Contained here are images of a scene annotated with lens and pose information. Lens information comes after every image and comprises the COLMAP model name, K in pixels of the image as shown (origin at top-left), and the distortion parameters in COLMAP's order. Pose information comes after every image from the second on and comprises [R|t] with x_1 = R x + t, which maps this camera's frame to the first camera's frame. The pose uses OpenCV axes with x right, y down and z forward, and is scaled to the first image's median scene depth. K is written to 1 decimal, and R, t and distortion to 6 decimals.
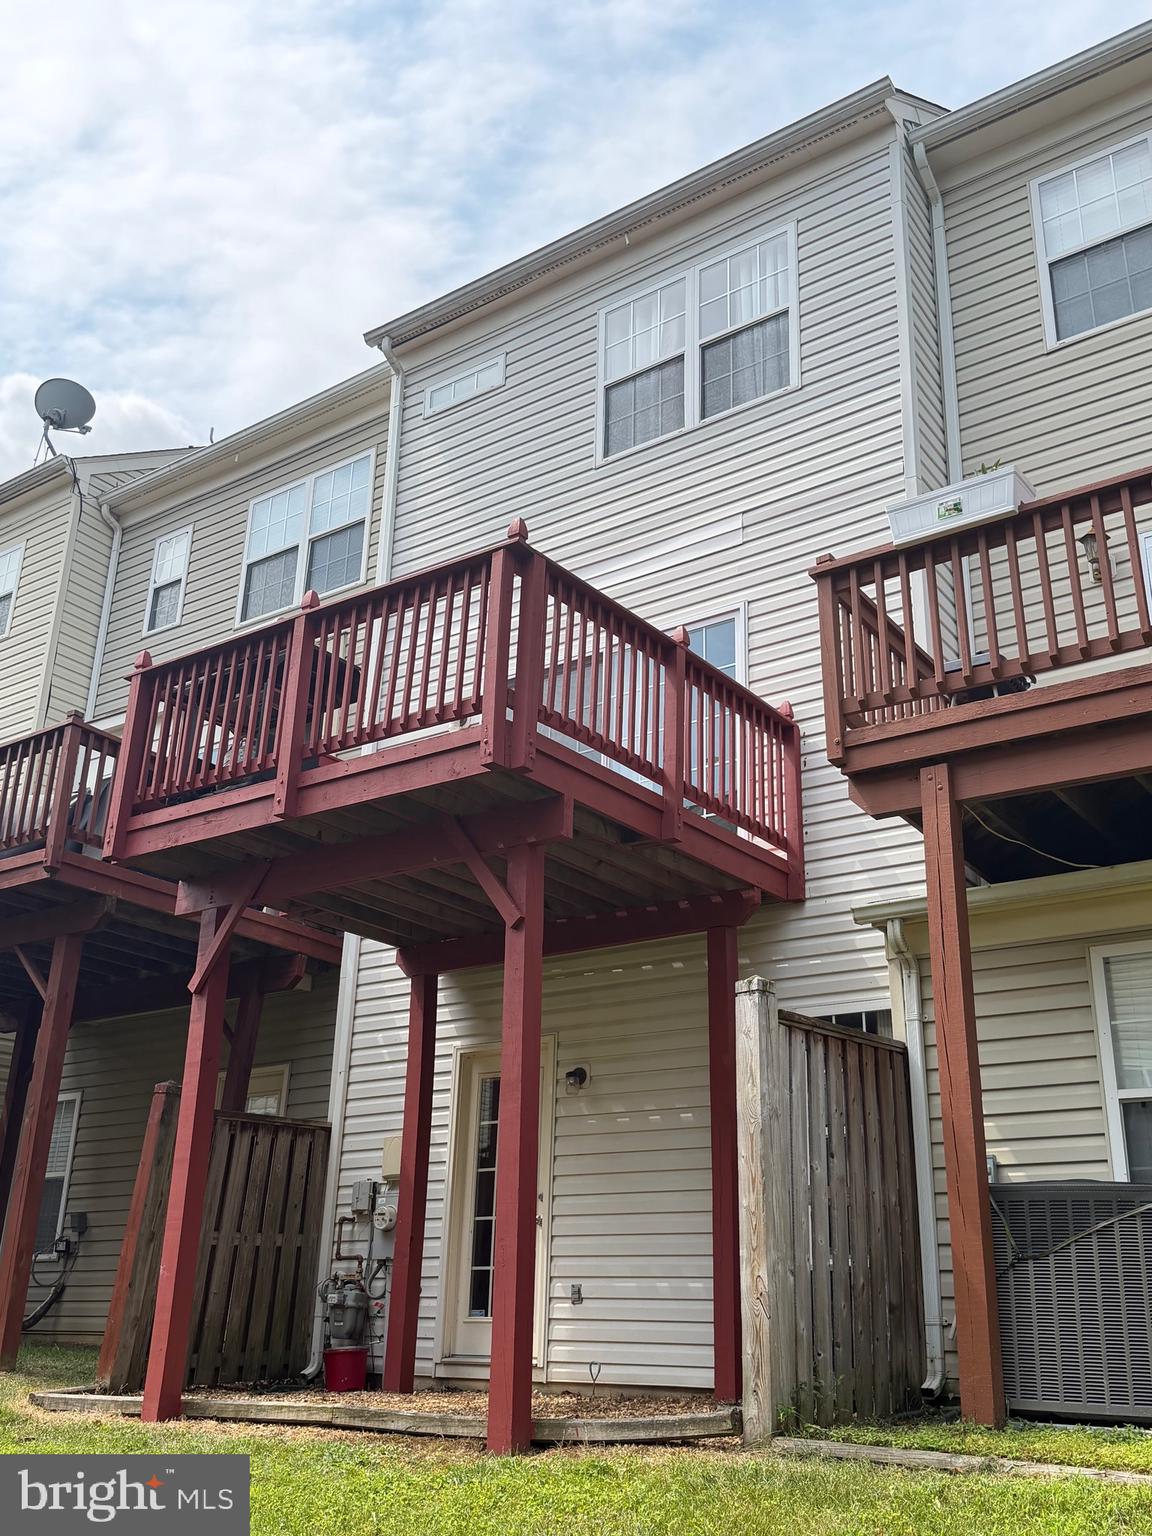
lens RADIAL K [[1494.8, 0, 576.7], [0, 1494.8, 766.0], [0, 0, 1]] dist [0.039083, 0.000000]
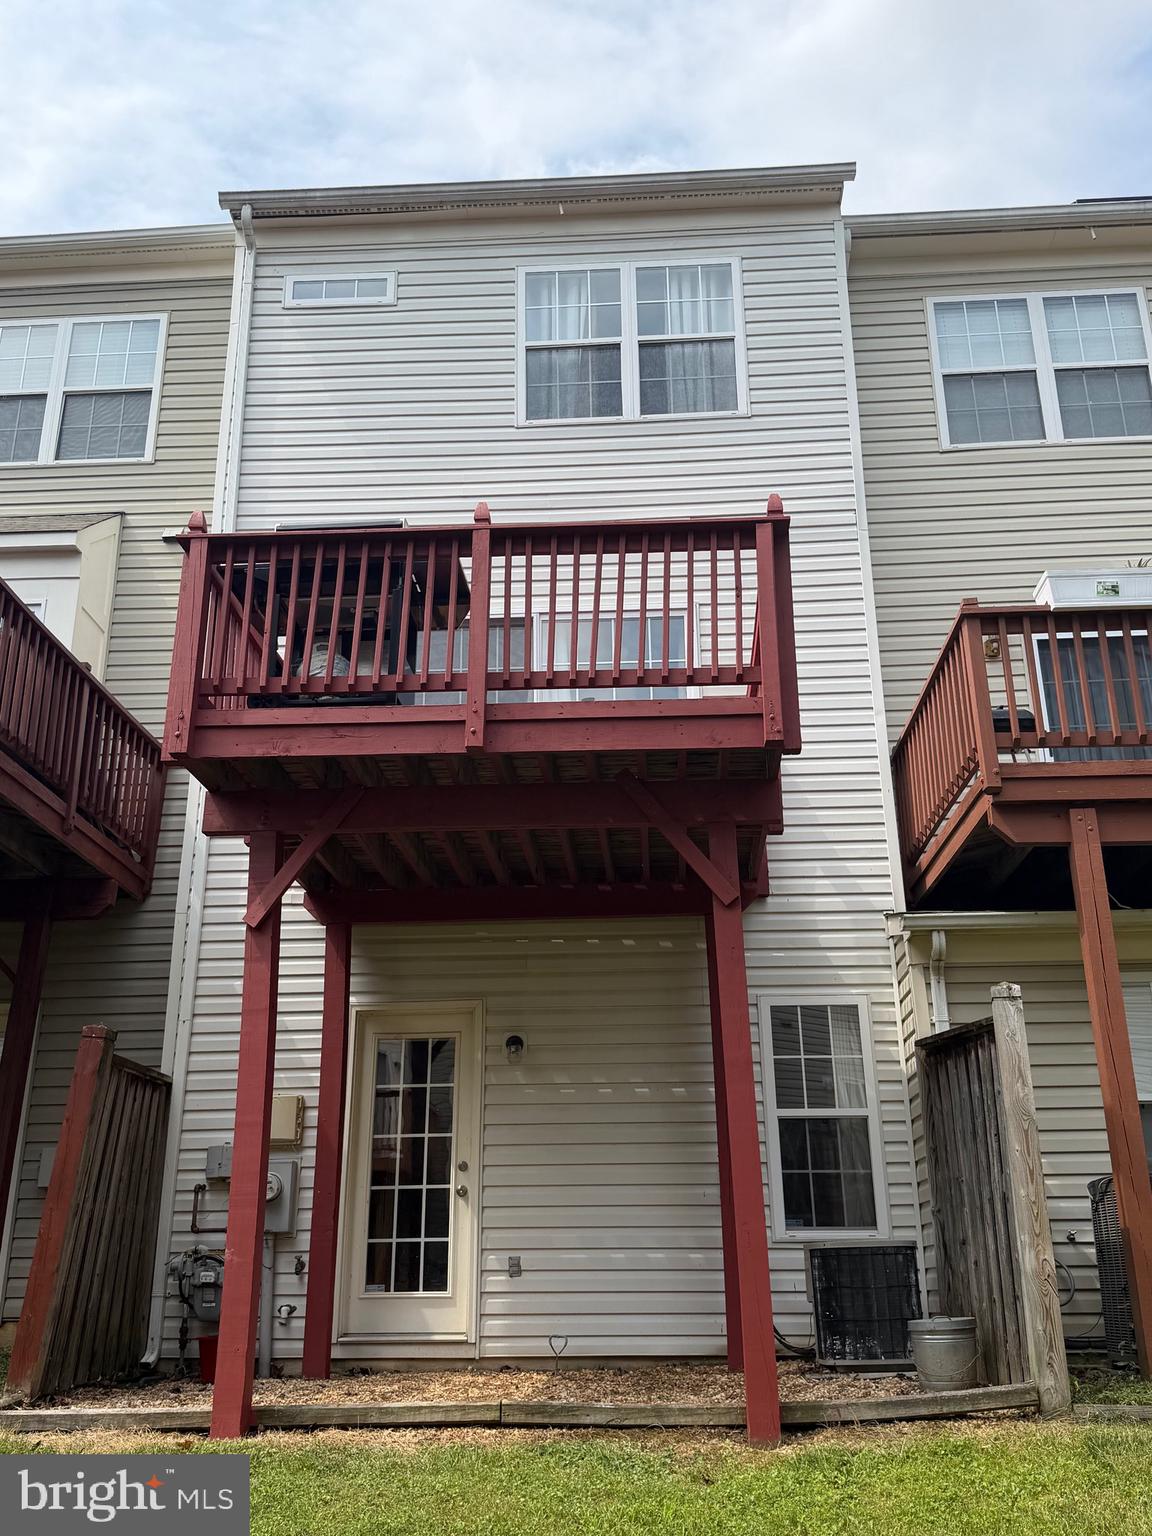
lens RADIAL K [[1410.2, 0, 577.0], [0, 1410.2, 766.5], [0, 0, 1]] dist [0.021570, 0.000000]
pose [[0.832464, 0.158720, 0.530860, -0.508623], [-0.170686, 0.984960, -0.026830, 0.048406], [-0.527134, -0.068276, 0.847035, 0.220197]]
